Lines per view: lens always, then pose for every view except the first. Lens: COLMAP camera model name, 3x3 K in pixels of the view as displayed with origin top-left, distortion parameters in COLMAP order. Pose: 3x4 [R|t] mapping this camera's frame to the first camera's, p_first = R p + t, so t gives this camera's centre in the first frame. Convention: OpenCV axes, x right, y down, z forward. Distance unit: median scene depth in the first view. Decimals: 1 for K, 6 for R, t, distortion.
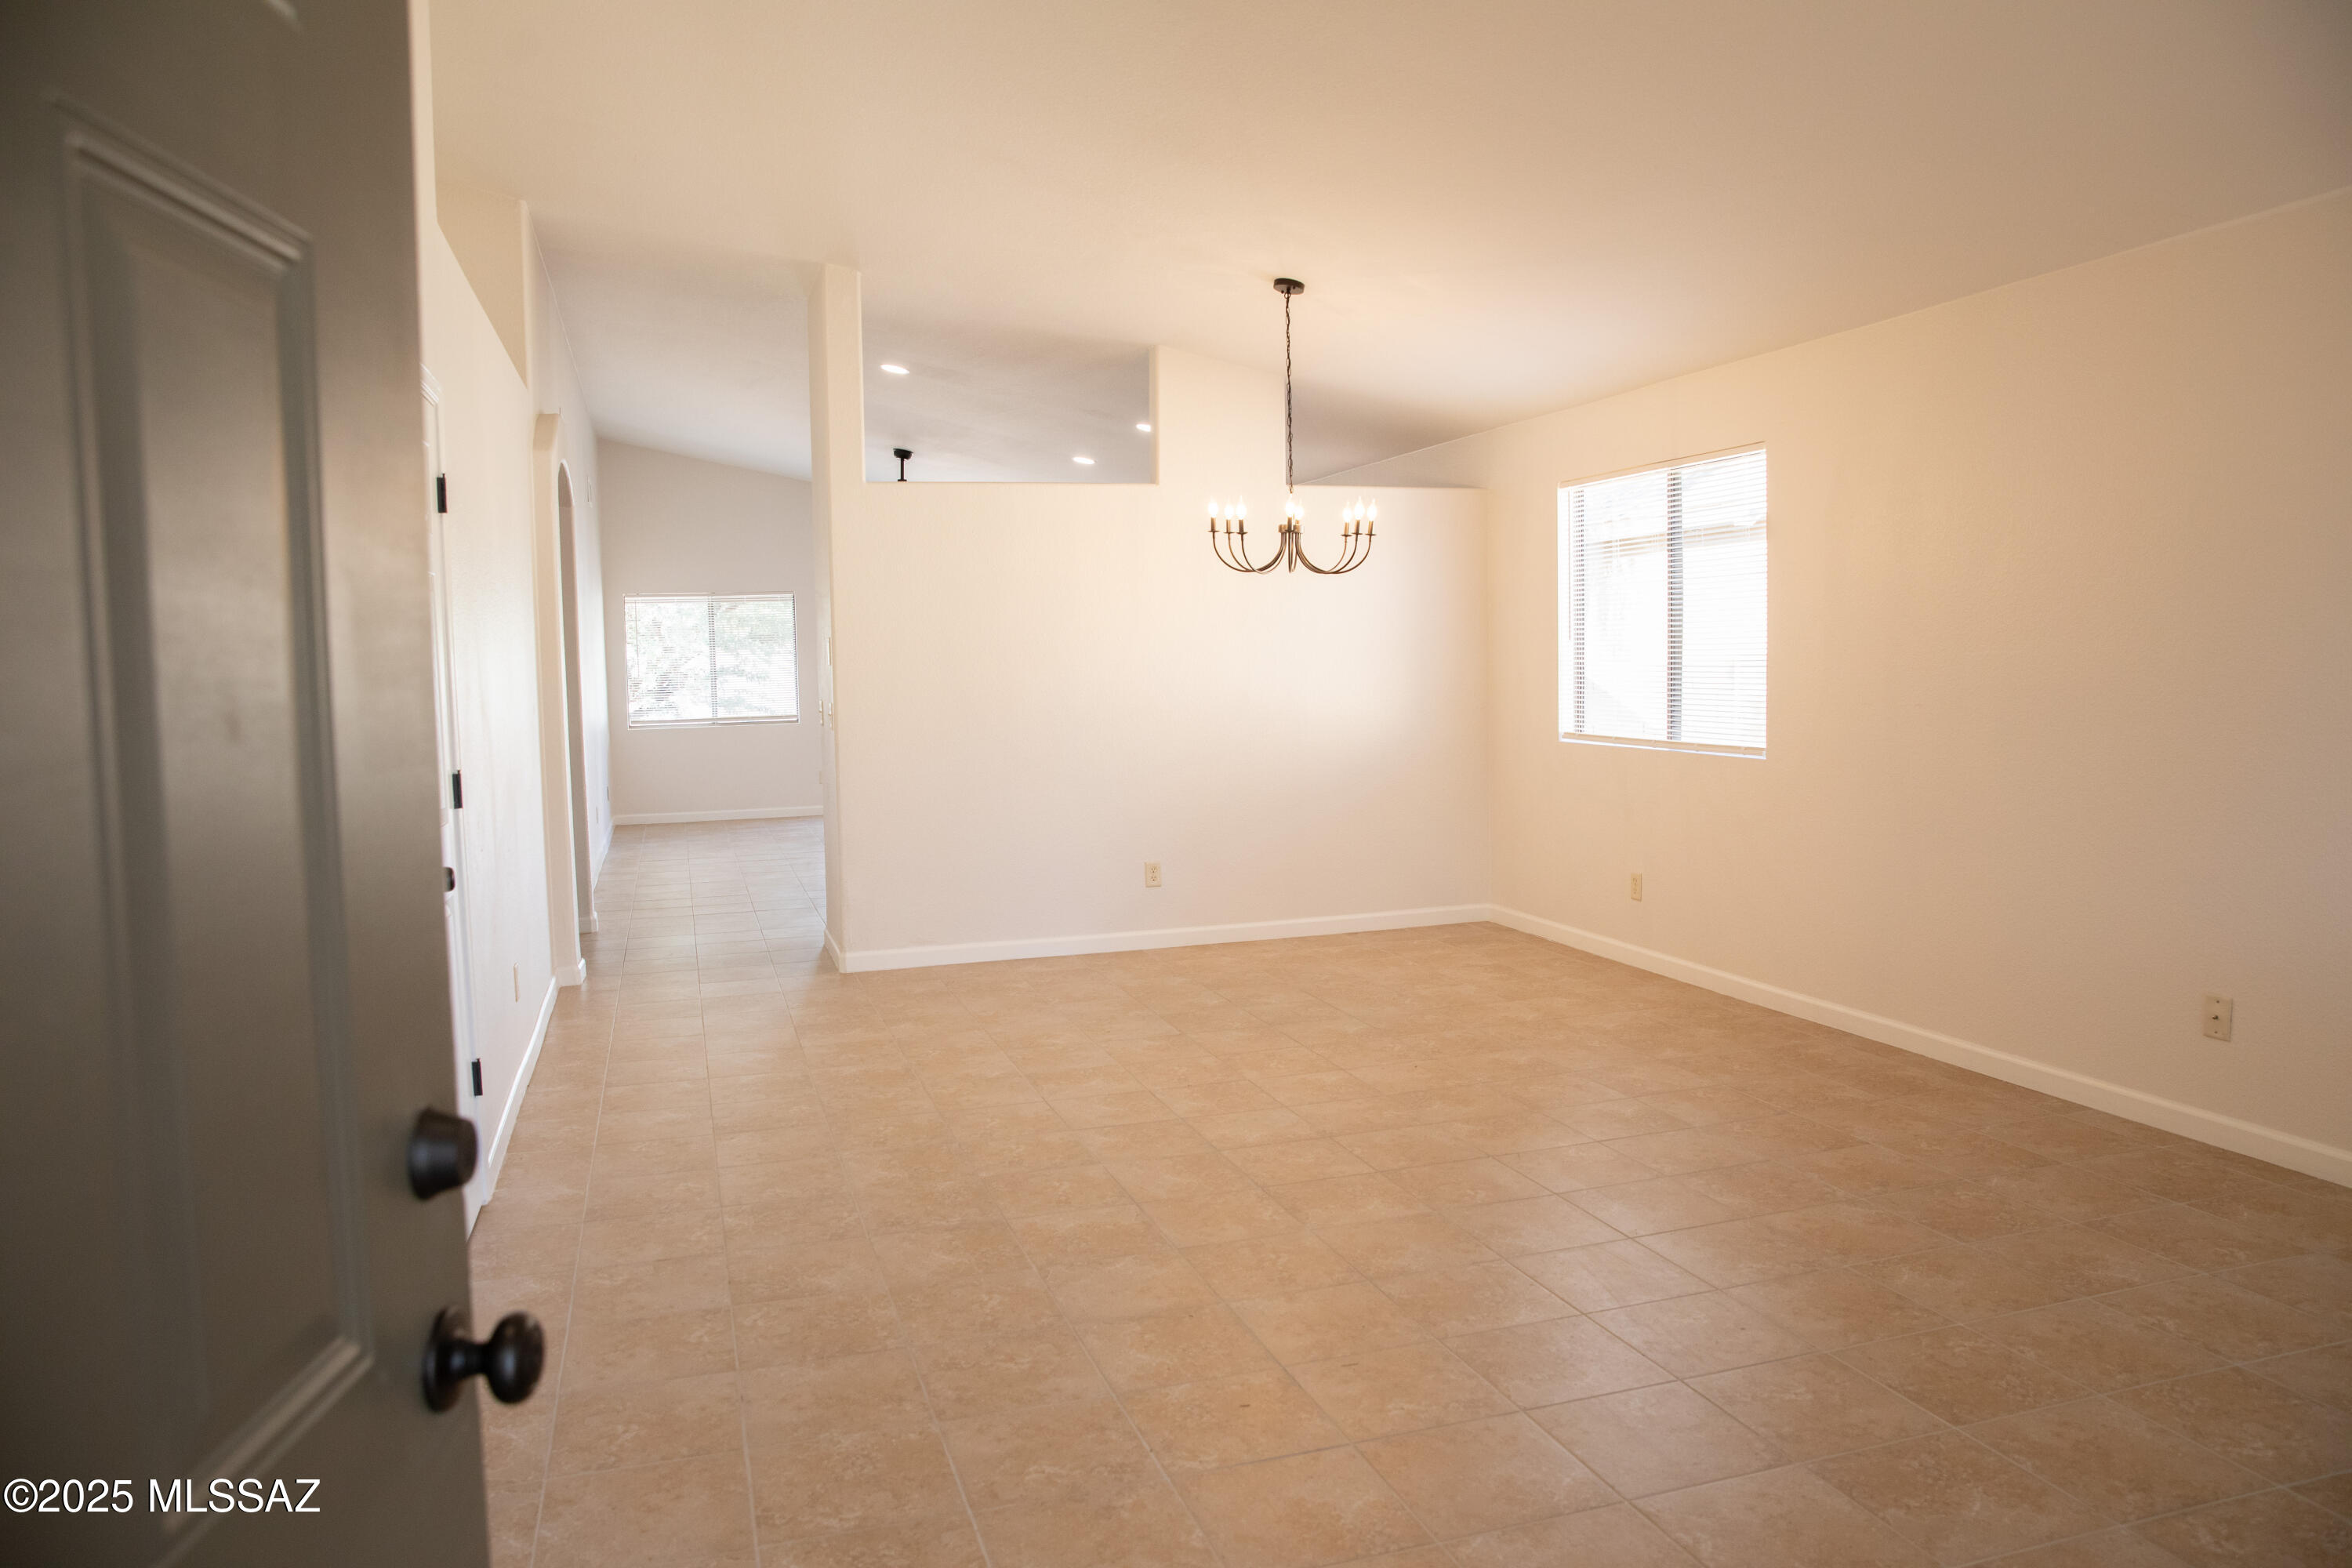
lens RADIAL K [[1583.7, 0, 1183.1], [0, 1583.7, 784.0], [0, 0, 1]] dist [-0.111076, 0.086696]
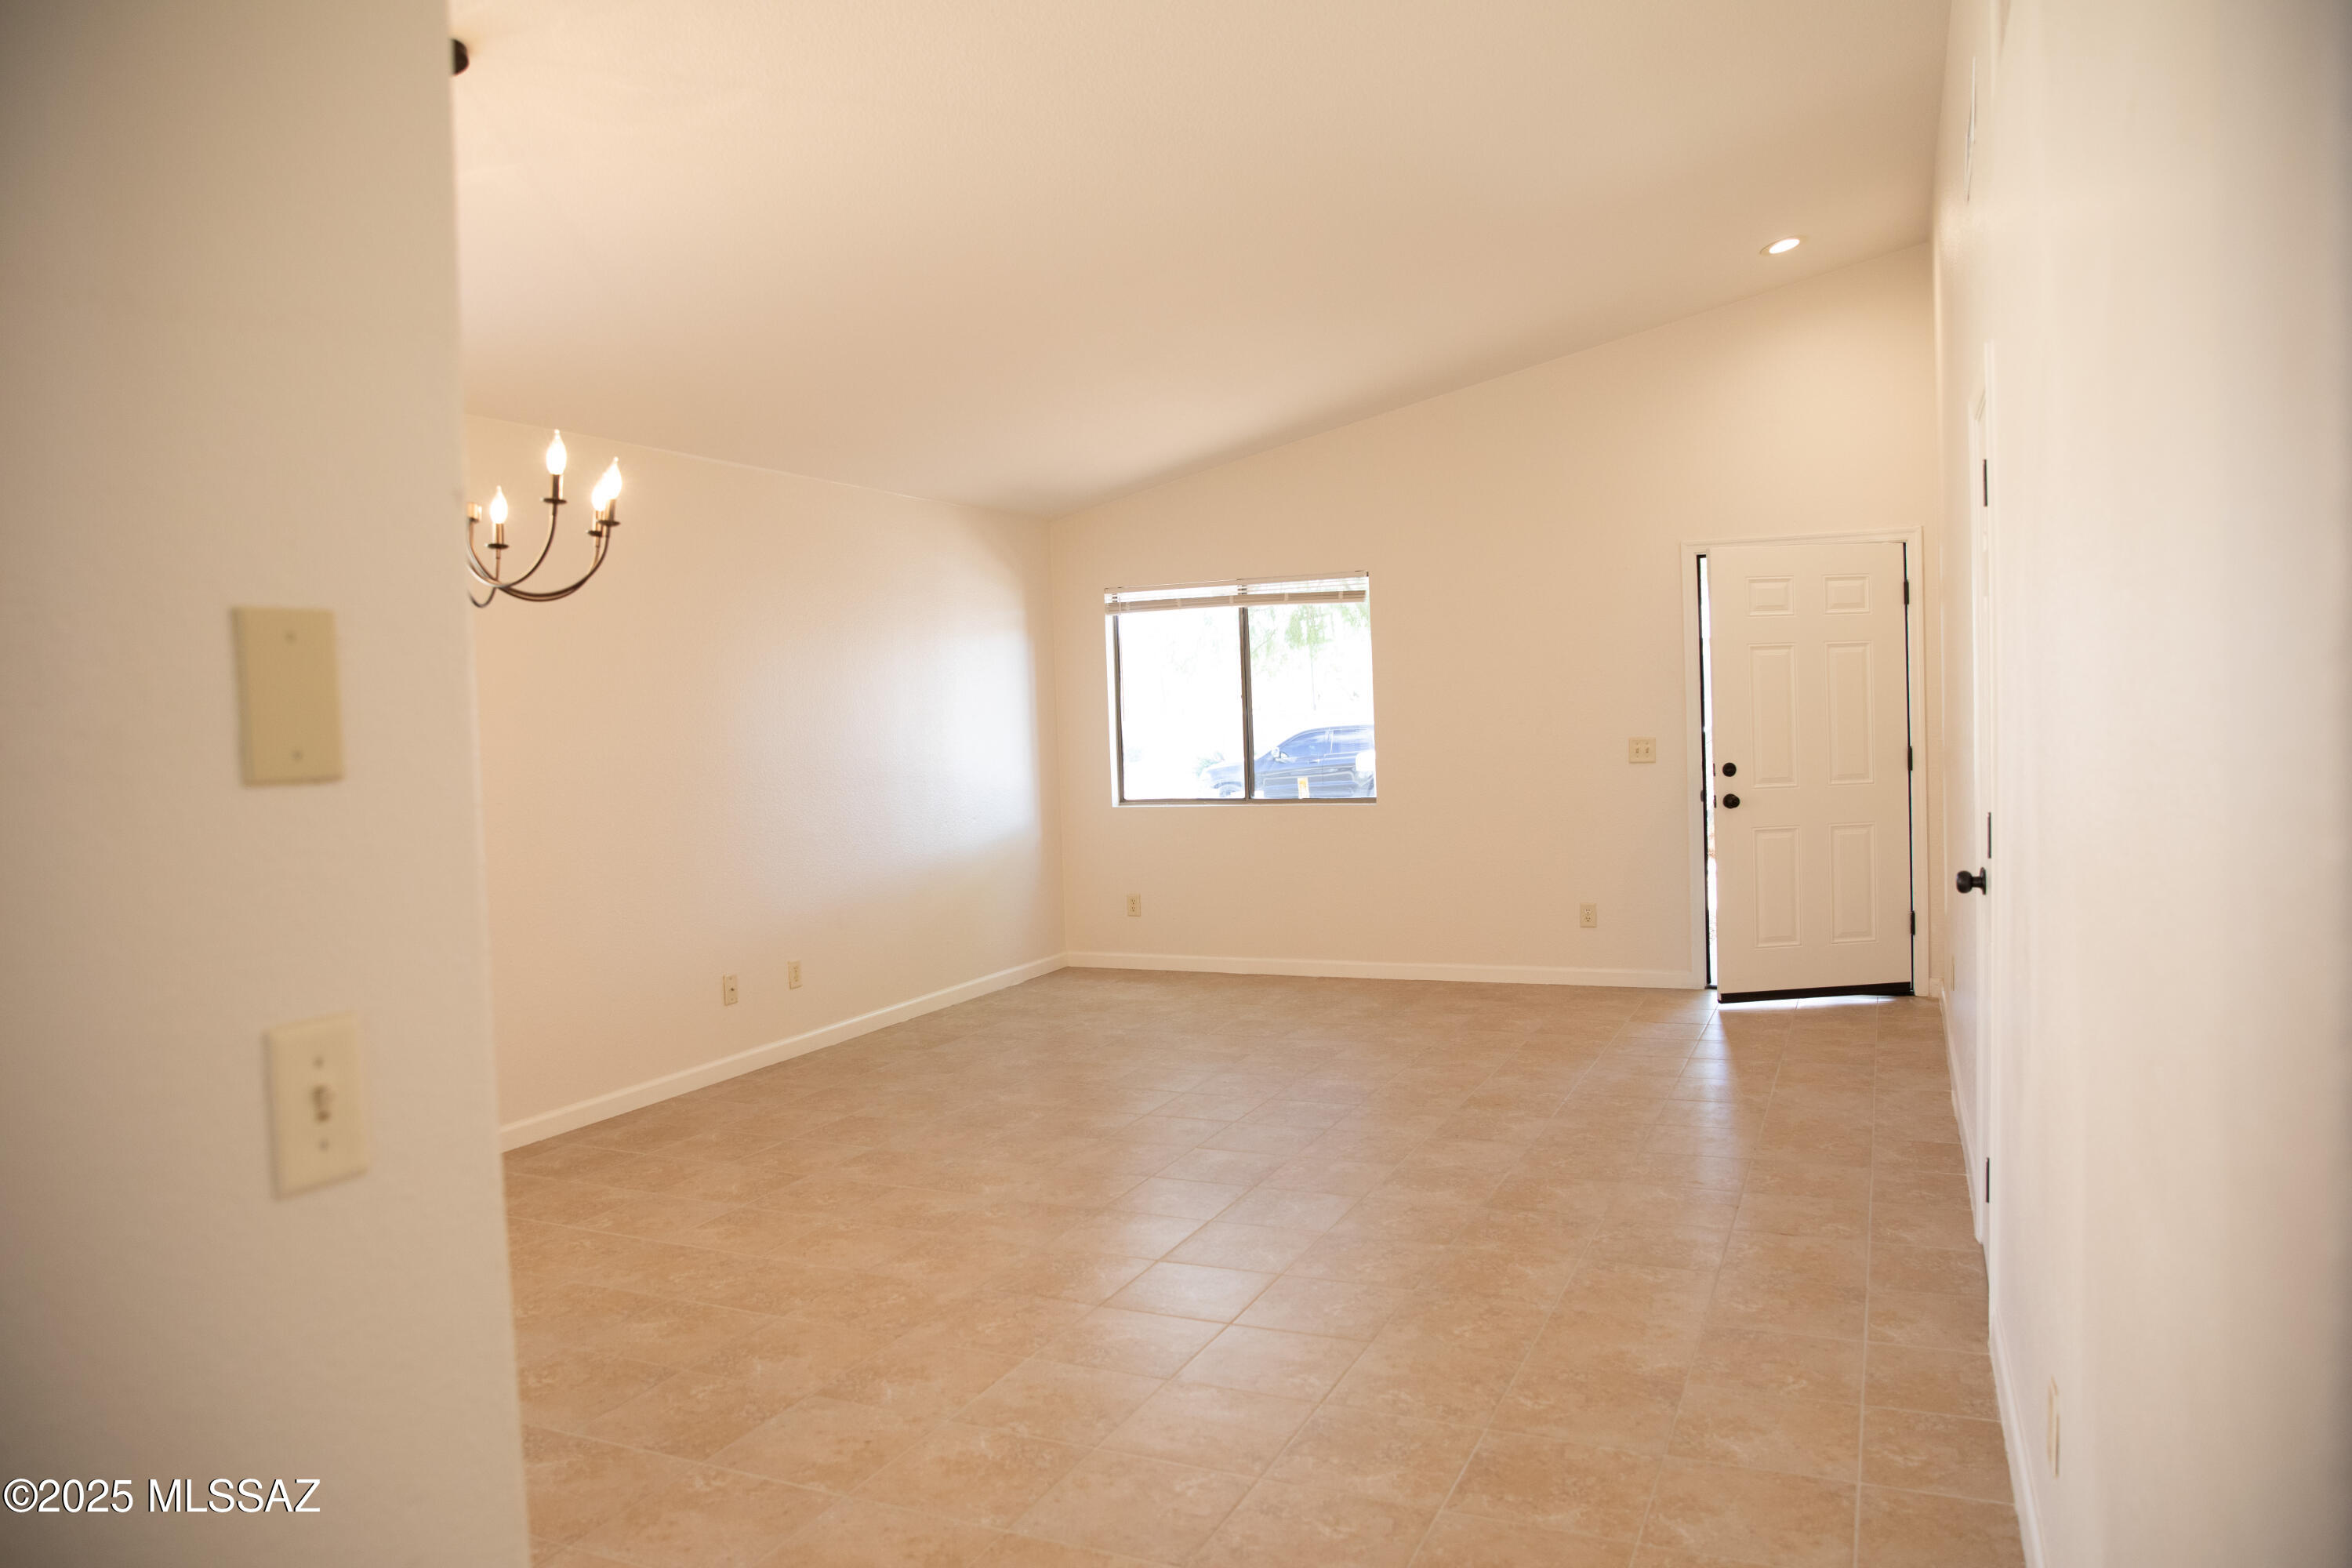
lens RADIAL K [[1583.7, 0, 1183.1], [0, 1583.7, 784.0], [0, 0, 1]] dist [-0.111076, 0.086696]
pose [[-0.734759, 0.014171, 0.678180, -0.712104], [0.105186, 0.990069, 0.093274, -0.146322], [-0.670123, 0.139869, -0.728953, 1.894271]]
